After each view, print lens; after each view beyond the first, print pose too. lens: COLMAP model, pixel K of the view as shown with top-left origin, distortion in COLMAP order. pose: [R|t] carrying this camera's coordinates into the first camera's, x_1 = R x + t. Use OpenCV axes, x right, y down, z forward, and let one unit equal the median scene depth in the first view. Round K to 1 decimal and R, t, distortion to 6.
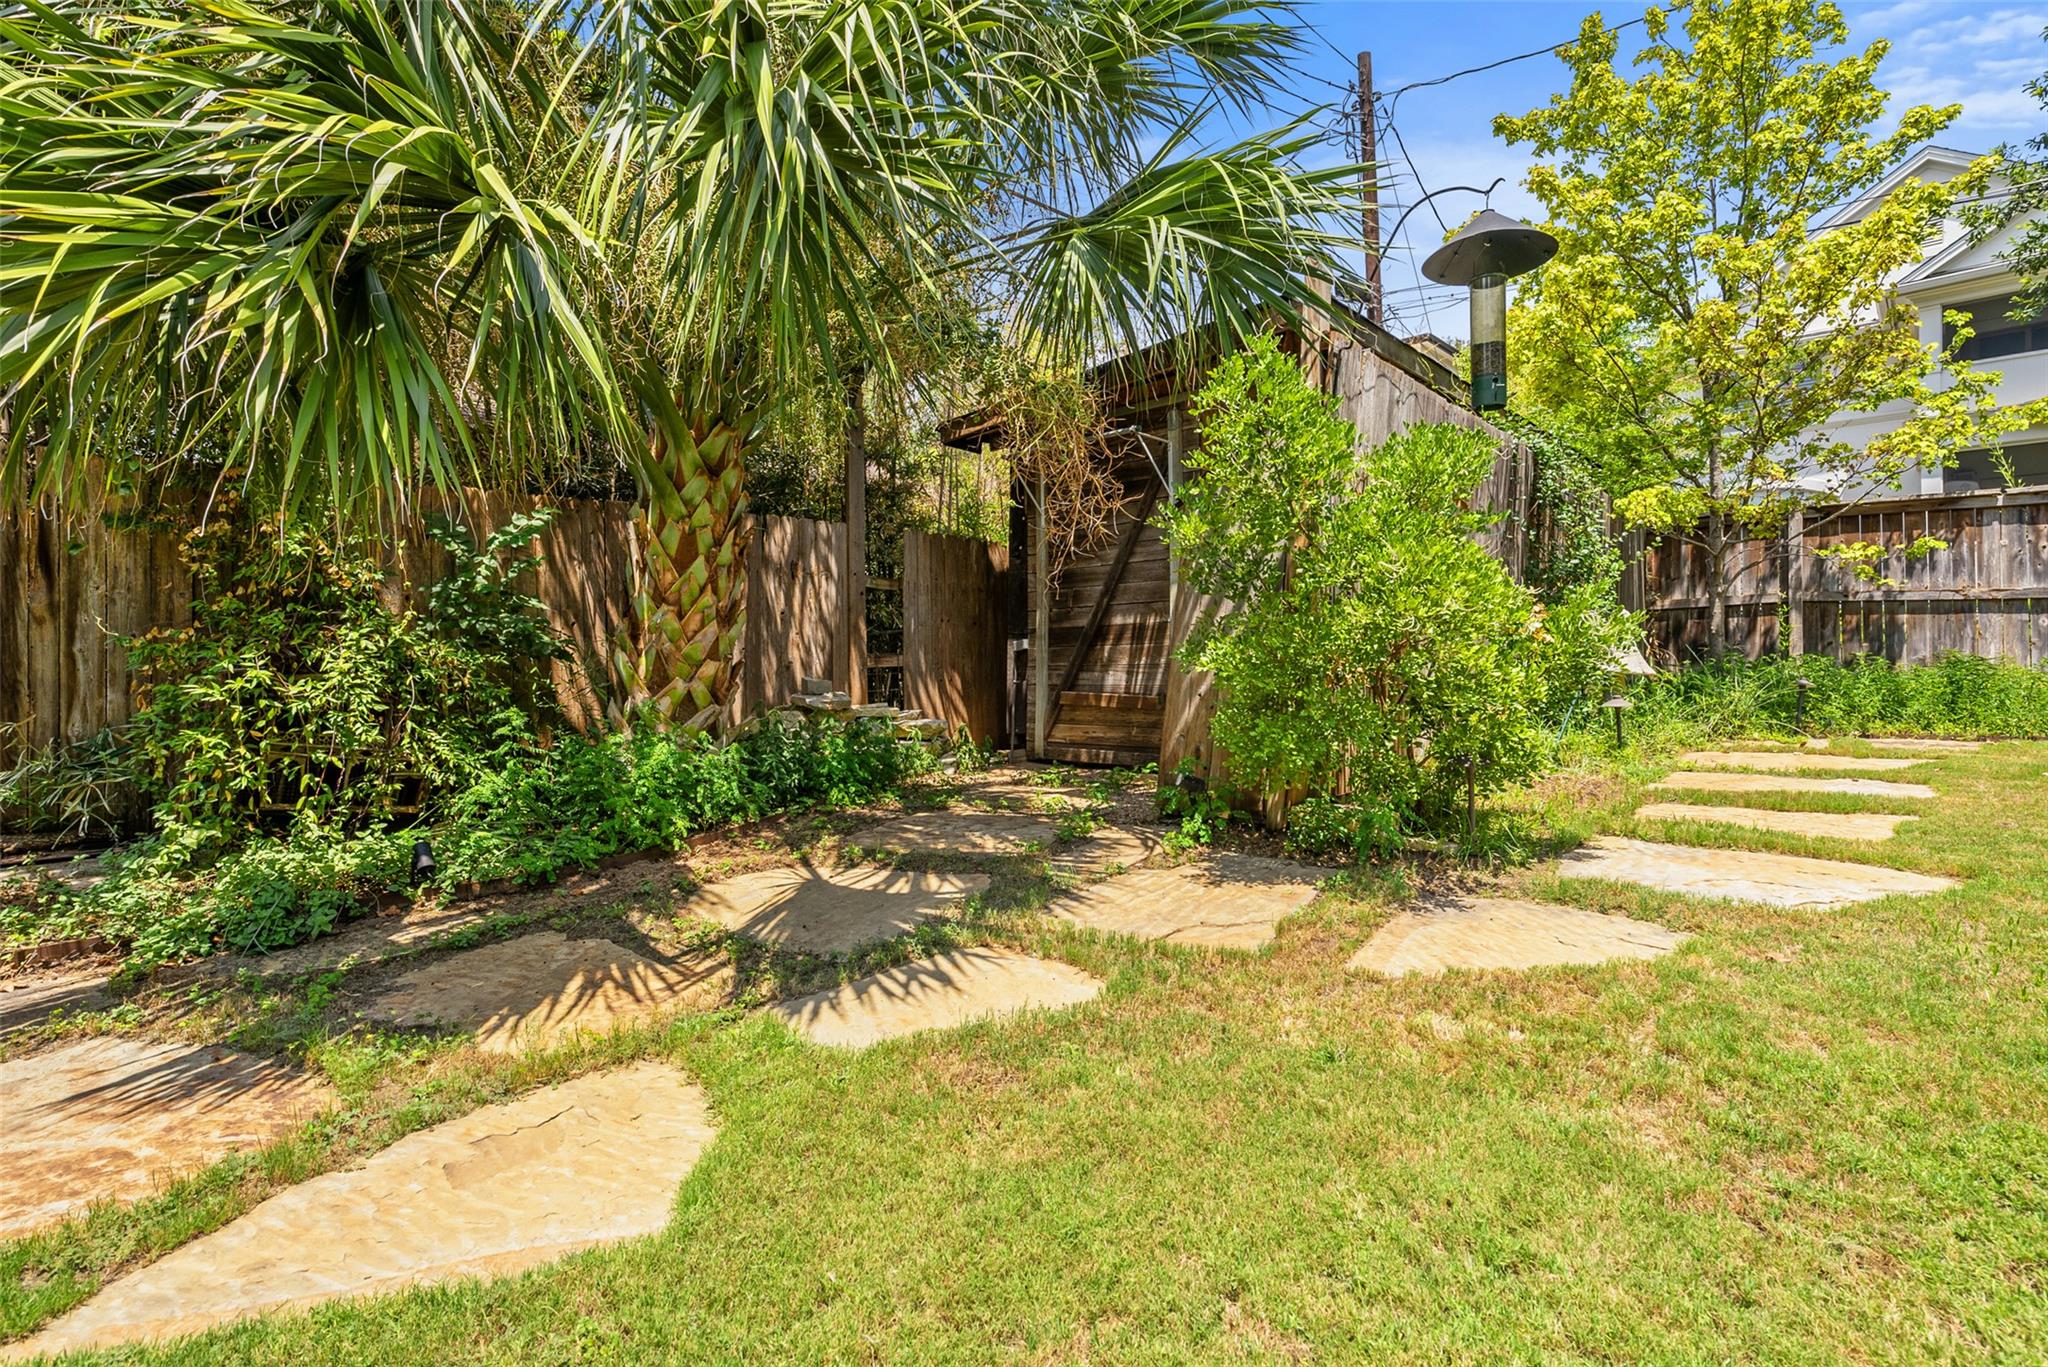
lens RADIAL K [[930.0, 0, 1024.6], [0, 930.0, 674.9], [0, 0, 1]] dist [-0.023978, 0.011749]
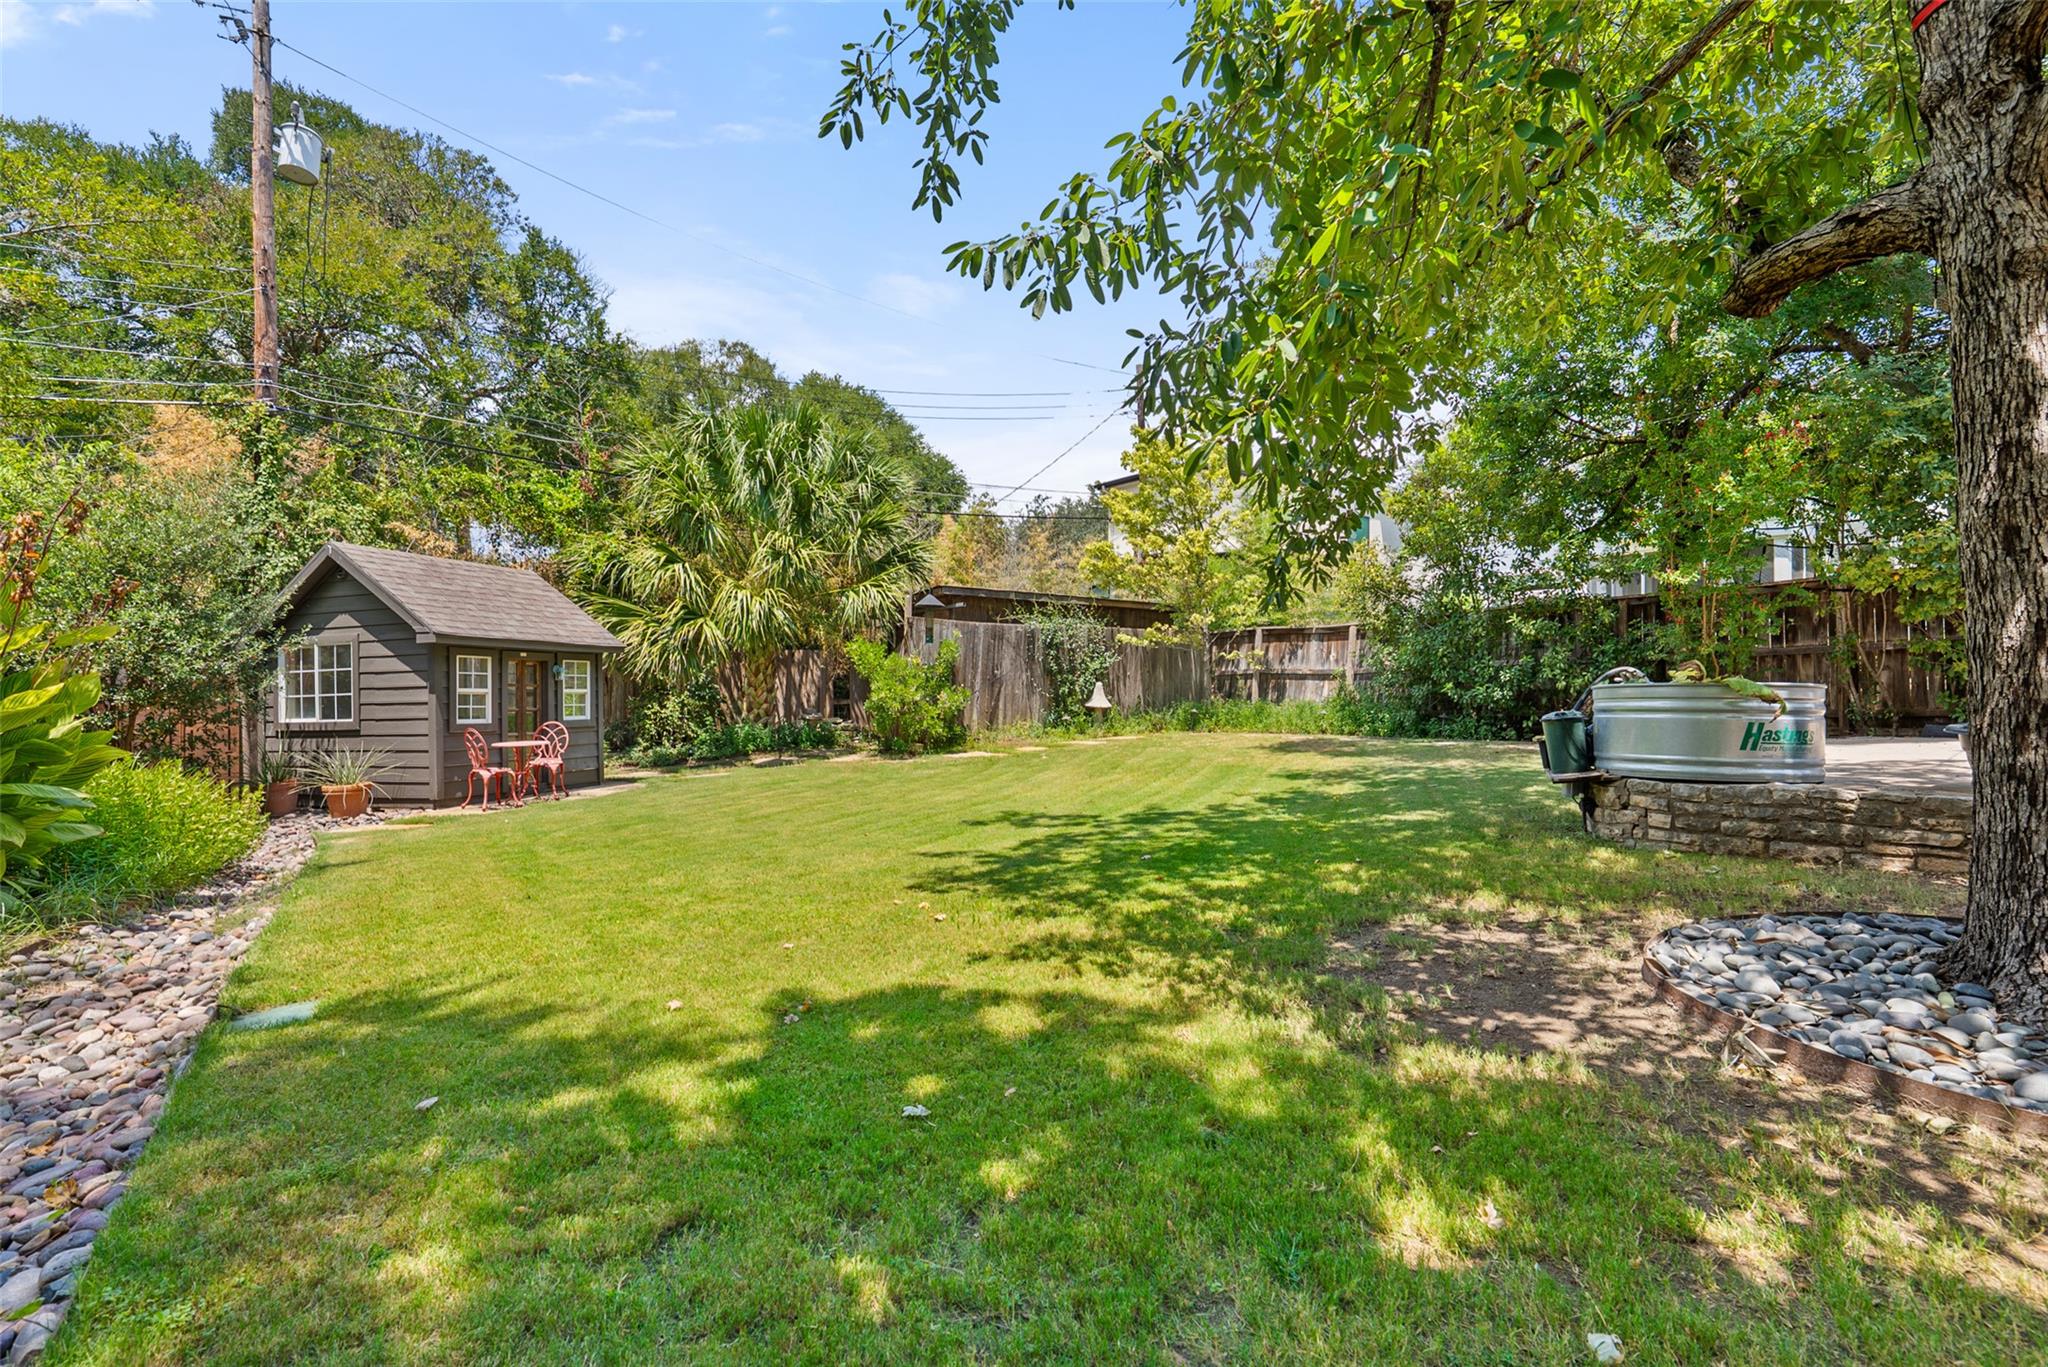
lens RADIAL K [[930.0, 0, 1021.8], [0, 930.0, 689.0], [0, 0, 1]] dist [-0.023978, 0.011749]
pose [[0.982769, -0.000125, -0.184837, 1.354998], [-0.001143, 0.999977, -0.006754, -0.051481], [0.184833, 0.006849, 0.982746, -2.407311]]
